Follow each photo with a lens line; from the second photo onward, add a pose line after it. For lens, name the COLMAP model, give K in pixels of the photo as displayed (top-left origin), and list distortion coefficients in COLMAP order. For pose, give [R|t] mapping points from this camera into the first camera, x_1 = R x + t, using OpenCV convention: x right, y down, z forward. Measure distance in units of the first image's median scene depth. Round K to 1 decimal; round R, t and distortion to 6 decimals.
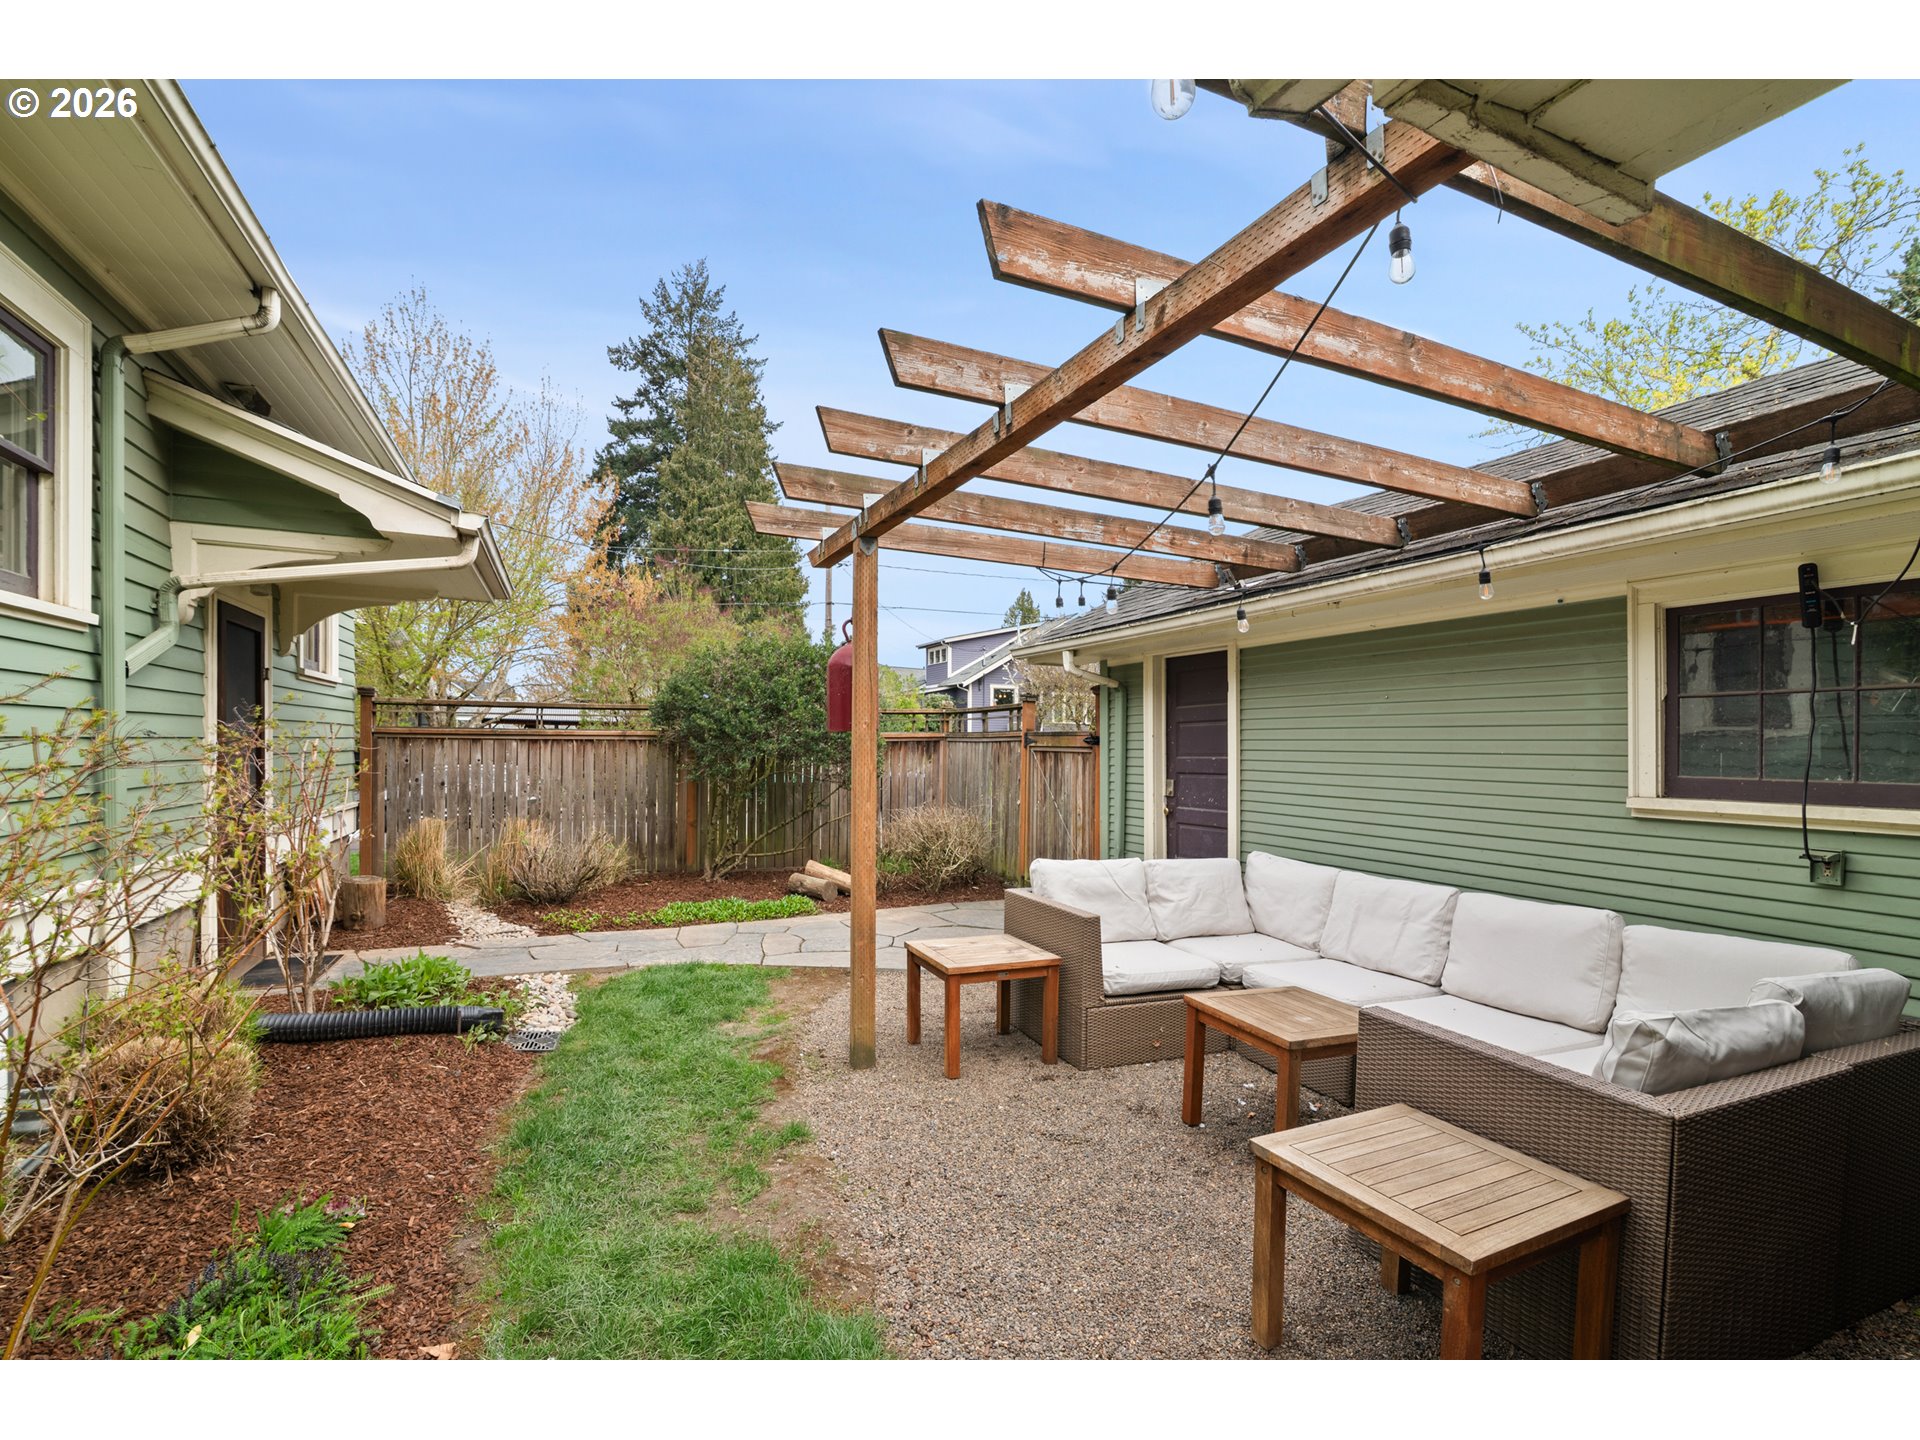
lens RADIAL K [[880.2, 0, 955.5], [0, 880.2, 738.8], [0, 0, 1]] dist [-0.017194, 0.000108]
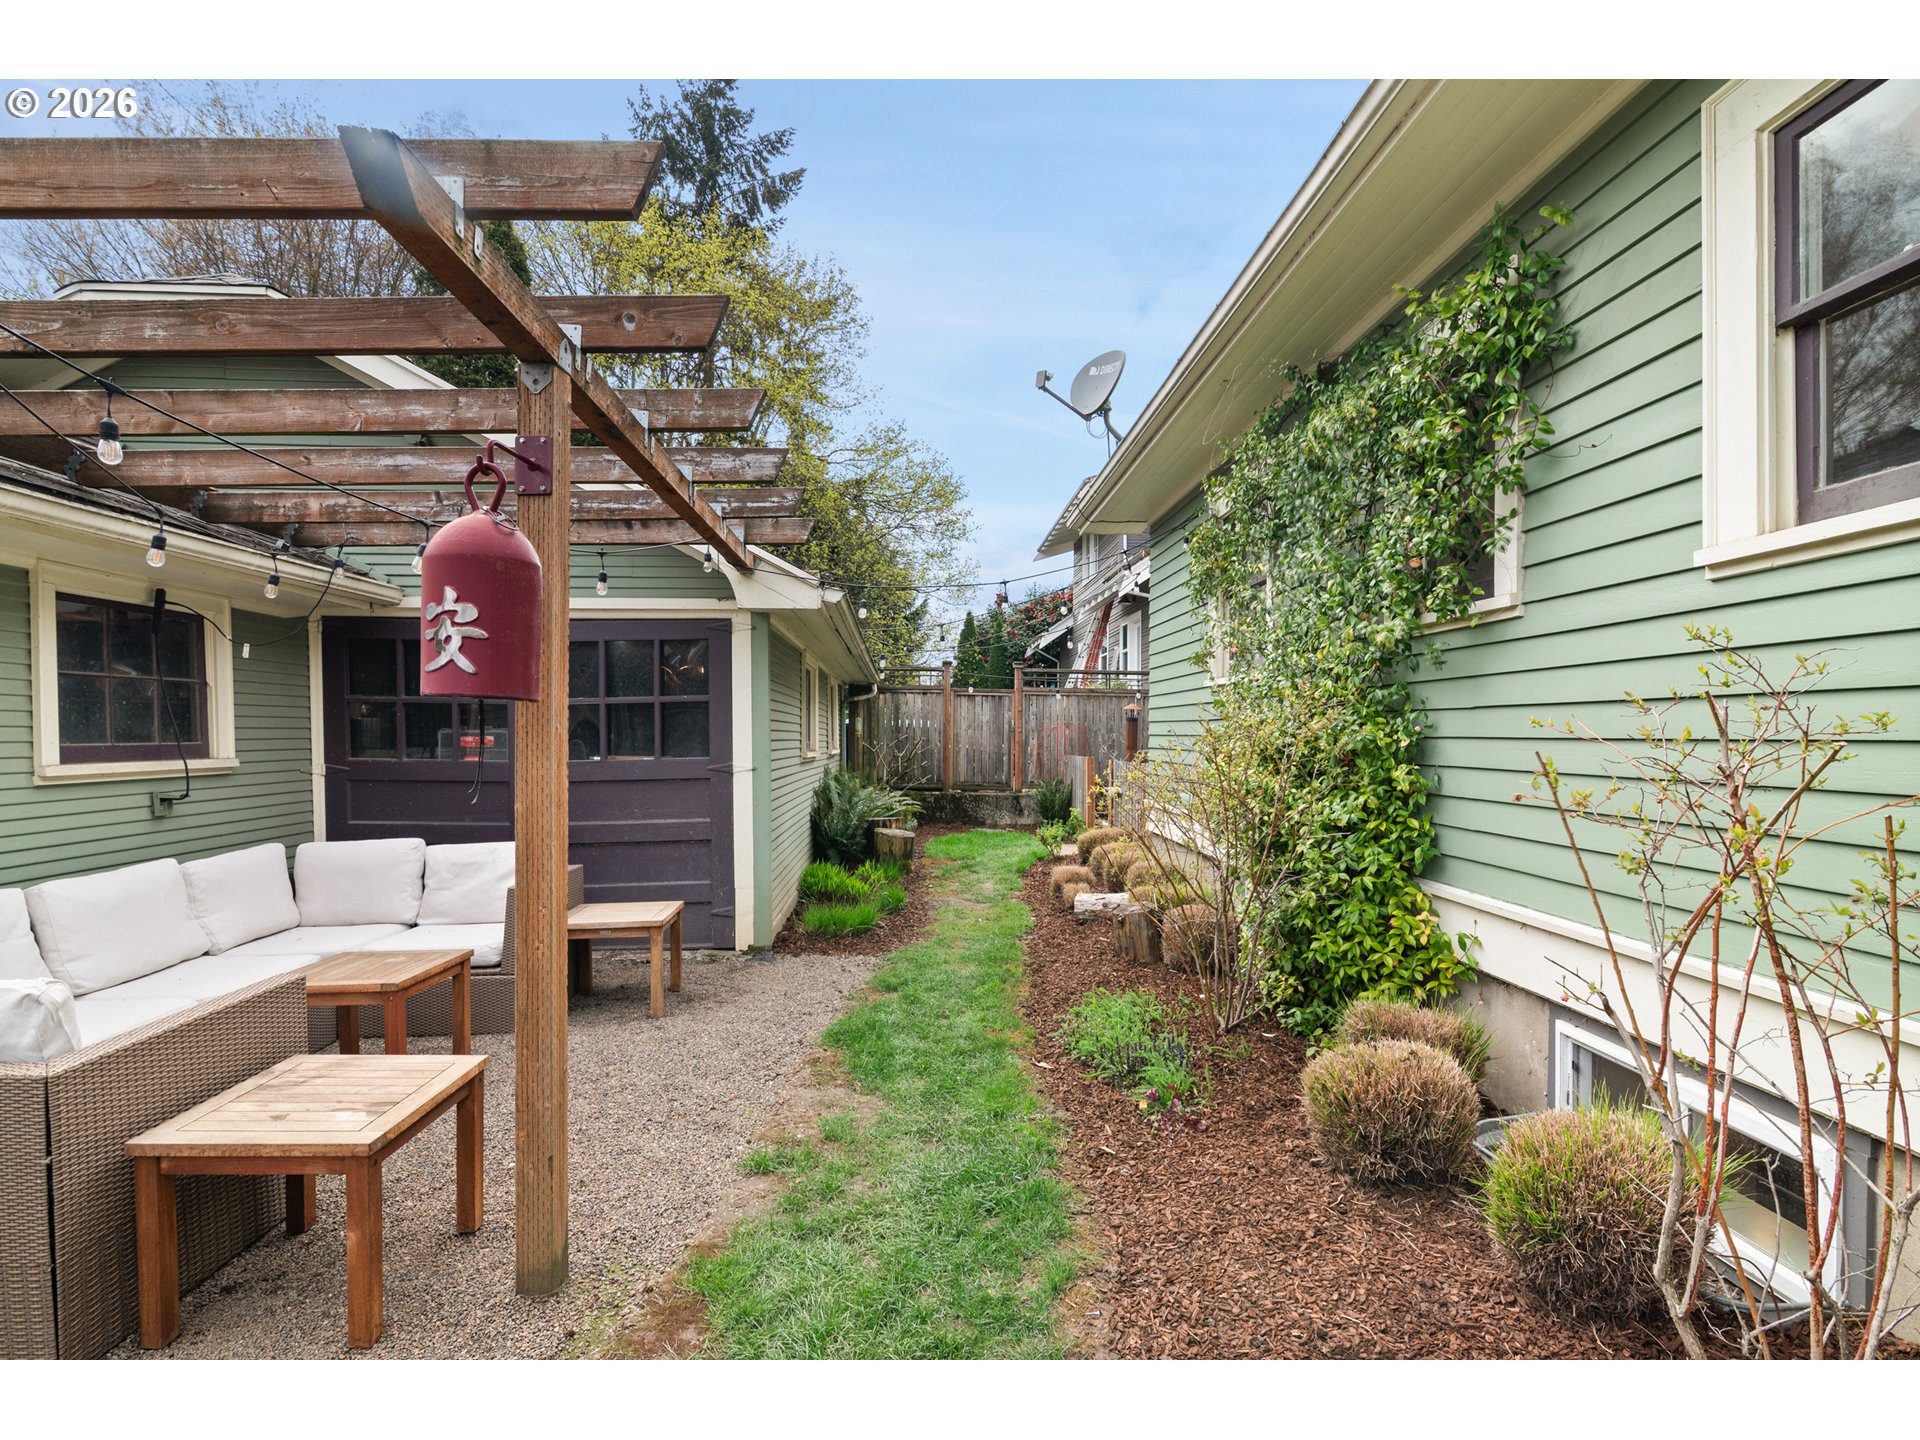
lens RADIAL K [[880.2, 0, 955.5], [0, 880.2, 738.8], [0, 0, 1]] dist [-0.017194, 0.000108]
pose [[-0.933737, -0.019019, 0.357455, -0.631319], [-0.016604, 0.999814, 0.009823, 0.004804], [-0.357575, 0.003237, -0.933879, 1.624235]]
